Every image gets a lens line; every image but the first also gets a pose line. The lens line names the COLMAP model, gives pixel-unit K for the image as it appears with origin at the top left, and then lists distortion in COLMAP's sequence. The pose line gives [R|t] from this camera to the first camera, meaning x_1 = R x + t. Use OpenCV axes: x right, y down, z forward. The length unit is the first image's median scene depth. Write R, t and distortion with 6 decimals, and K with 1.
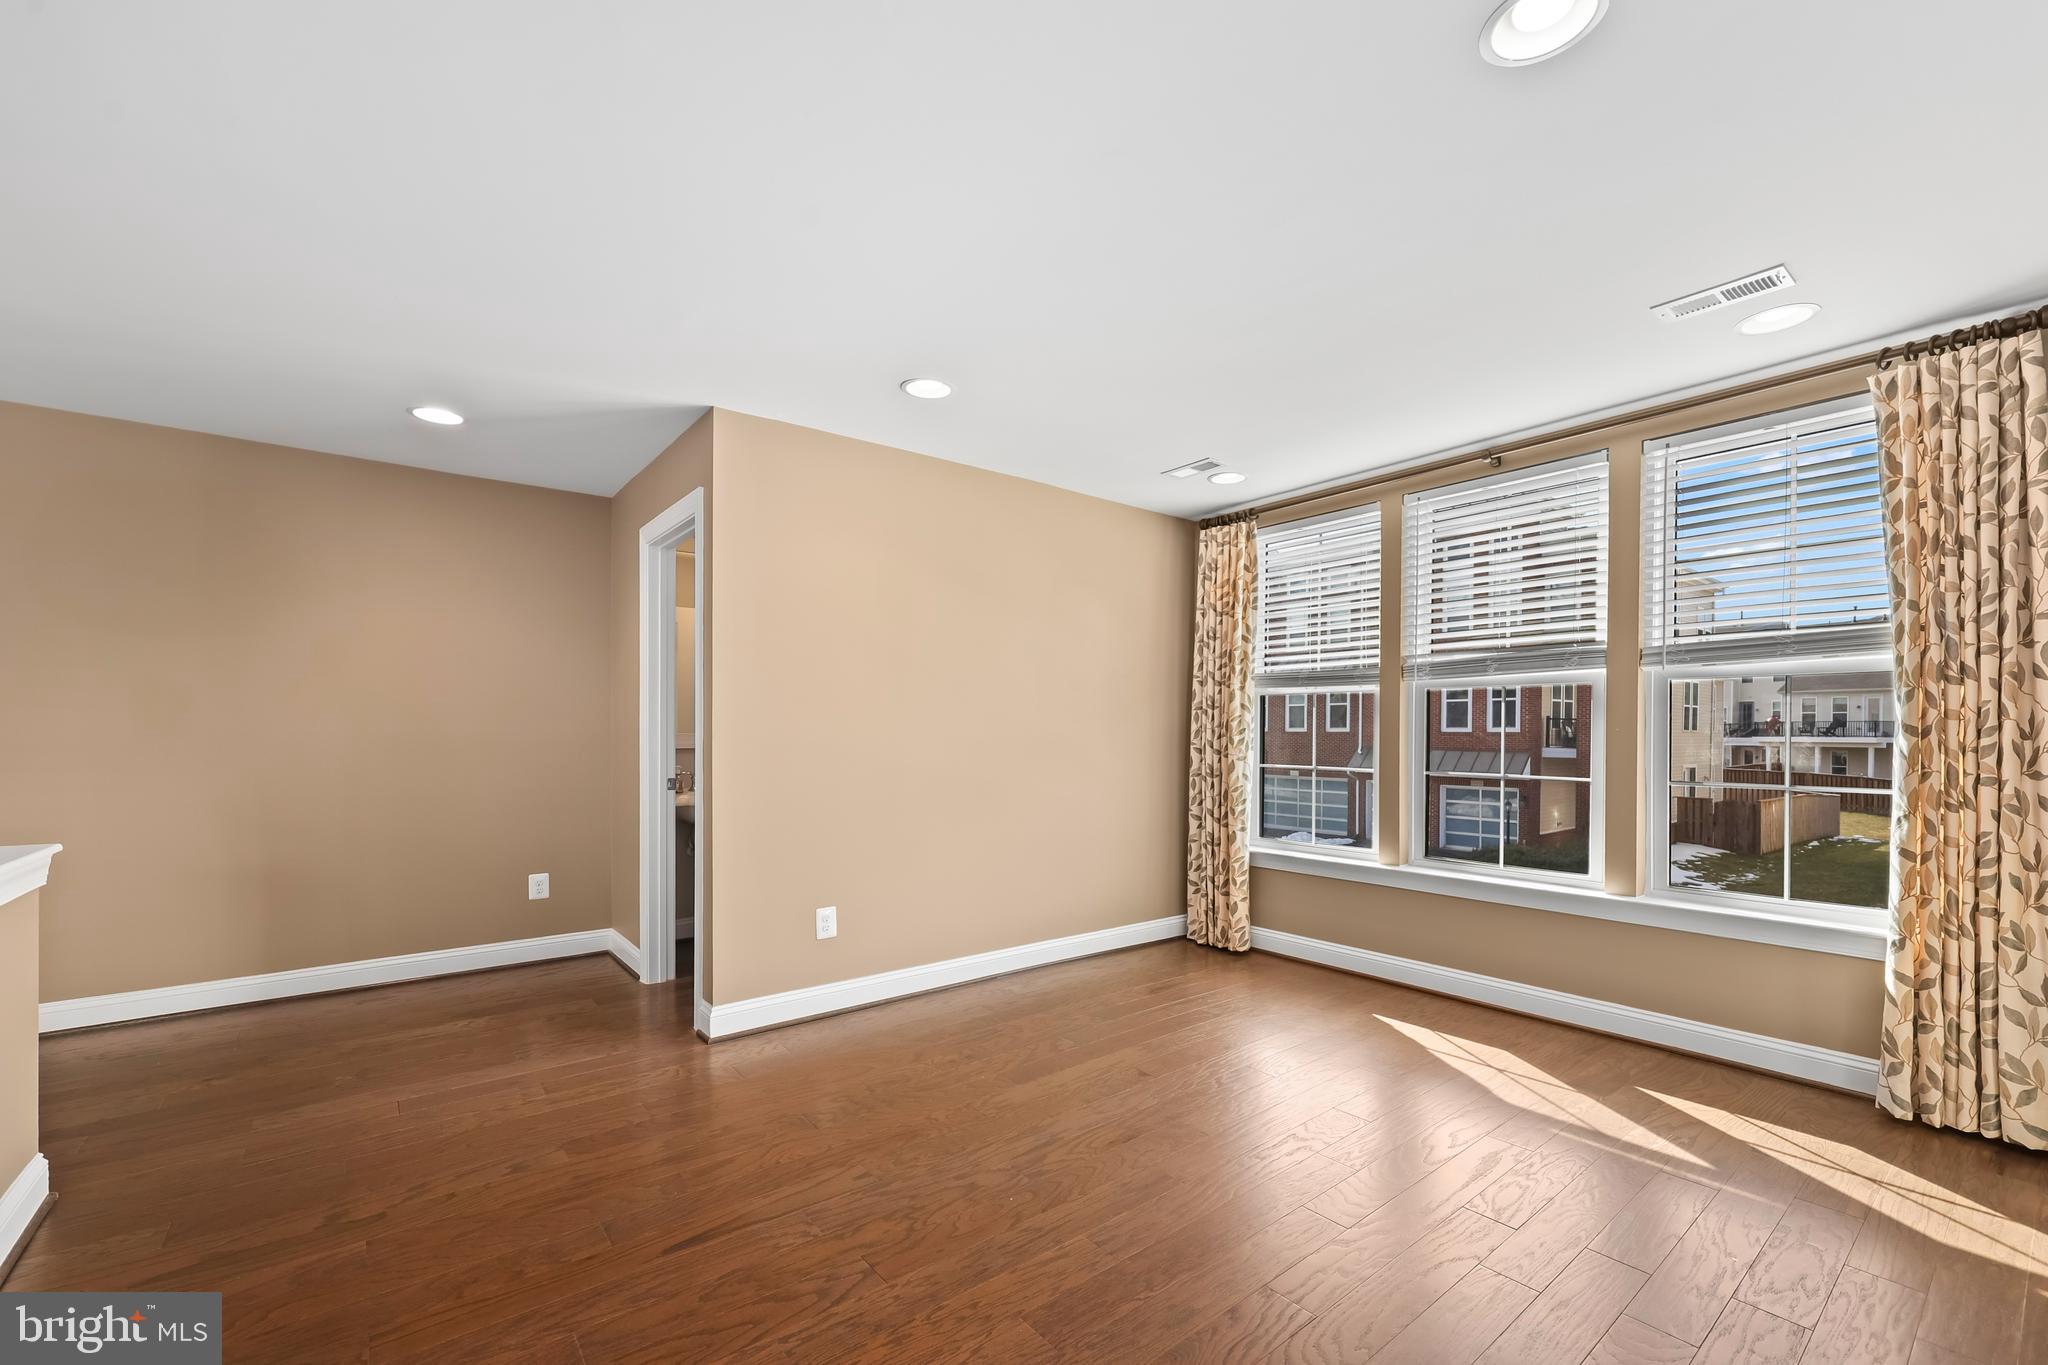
lens RADIAL K [[839.8, 0, 1034.2], [0, 839.8, 728.7], [0, 0, 1]] dist [0.002595, 0.002488]
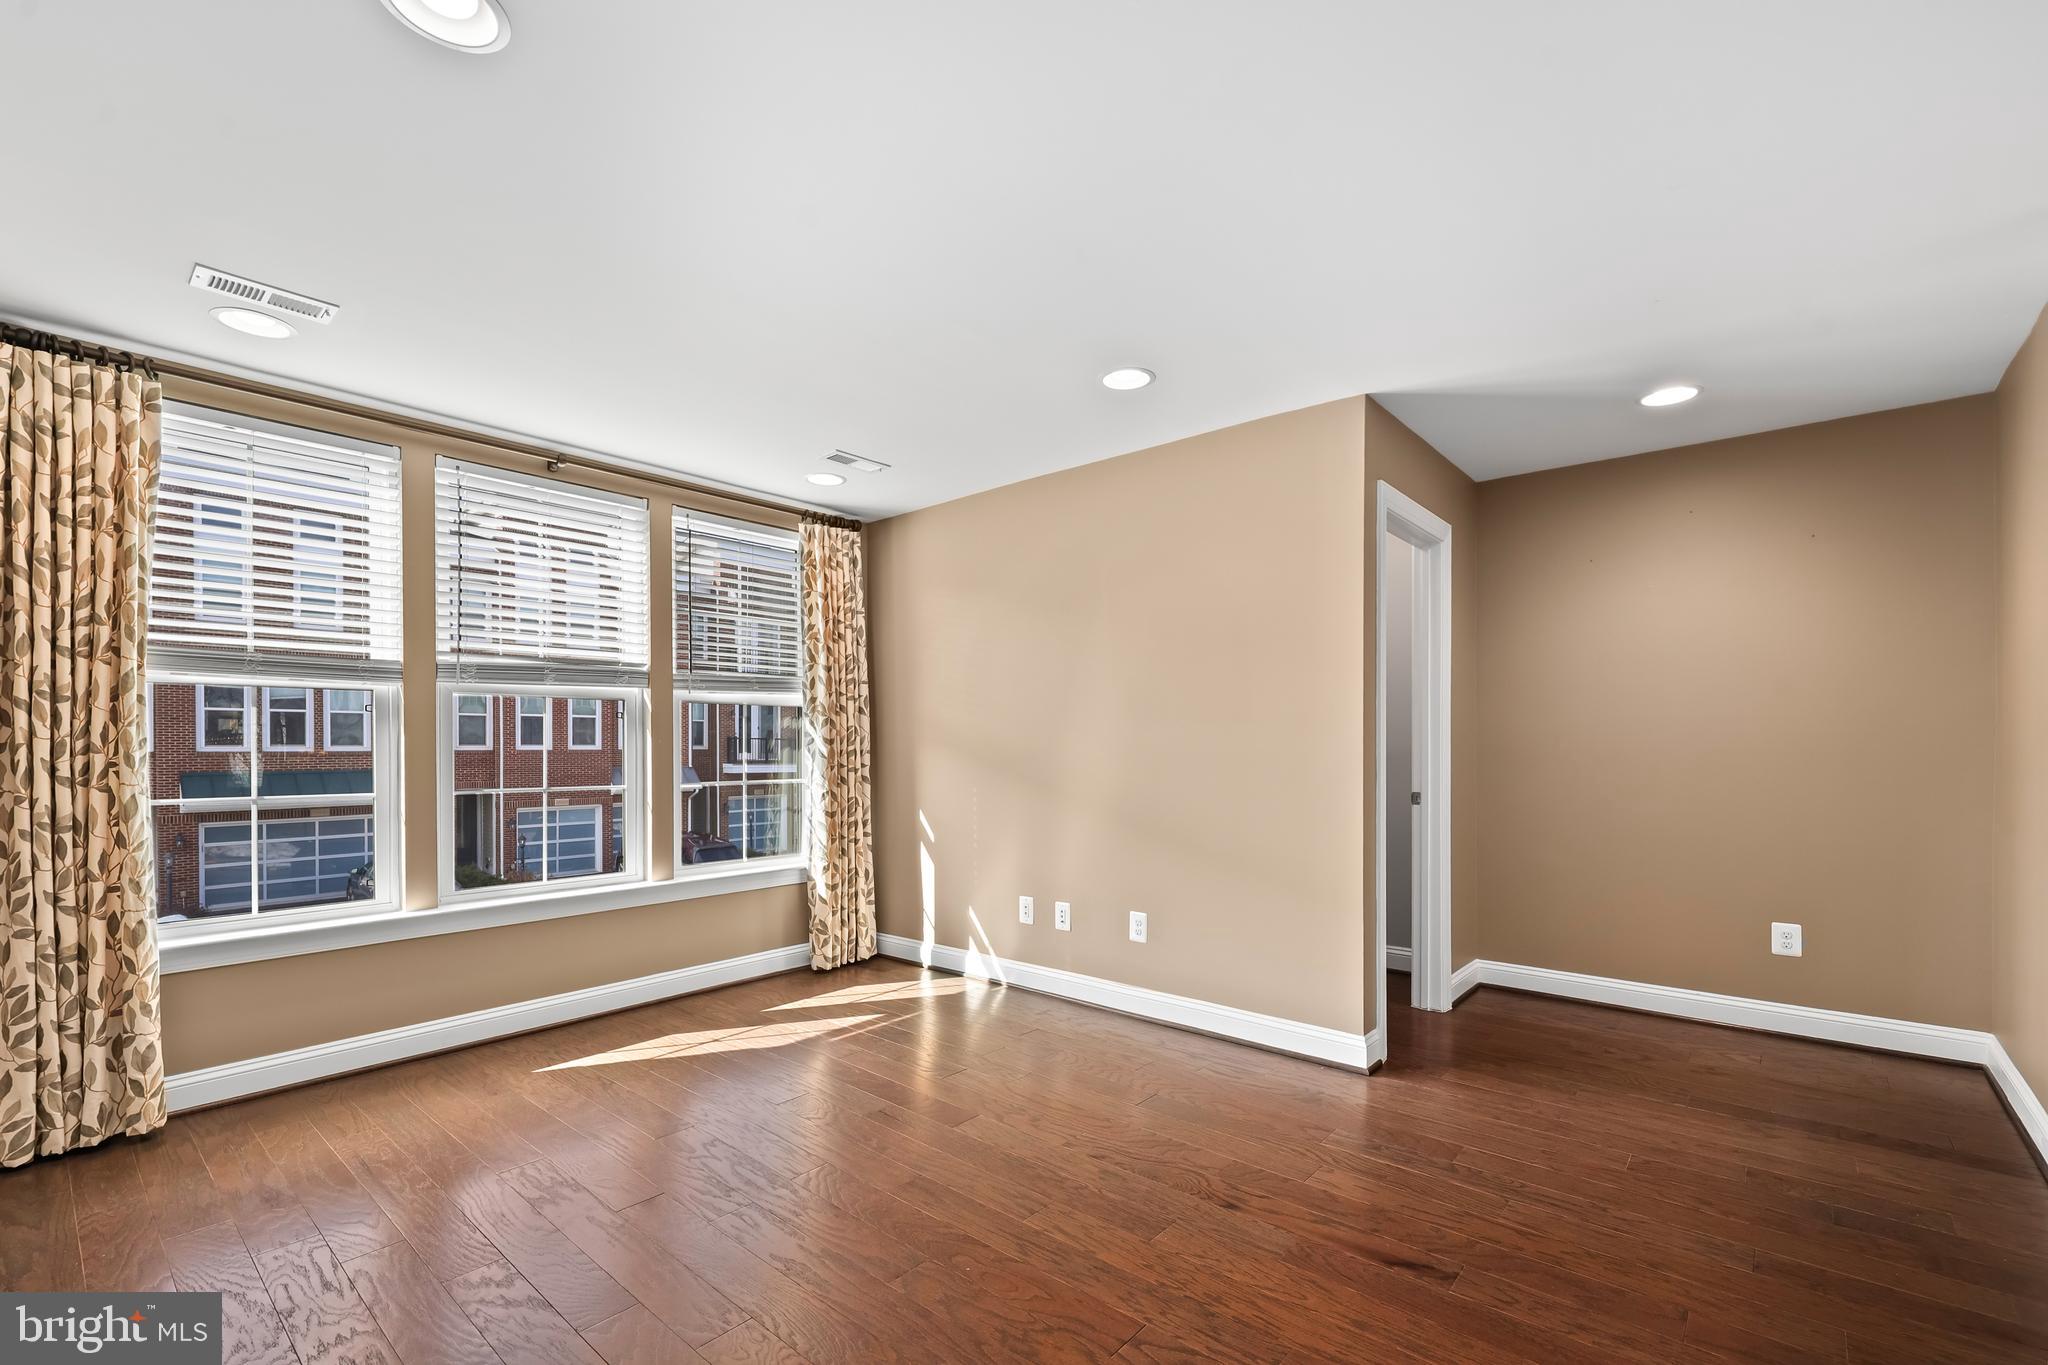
lens RADIAL K [[862.8, 0, 1034.2], [0, 862.8, 751.4], [0, 0, 1]] dist [-0.001565, 0.000059]
pose [[-0.172638, -0.006494, 0.984964, -0.494151], [0.003928, 0.999966, 0.007281, 0.006798], [-0.984977, 0.005126, -0.172607, 0.581380]]
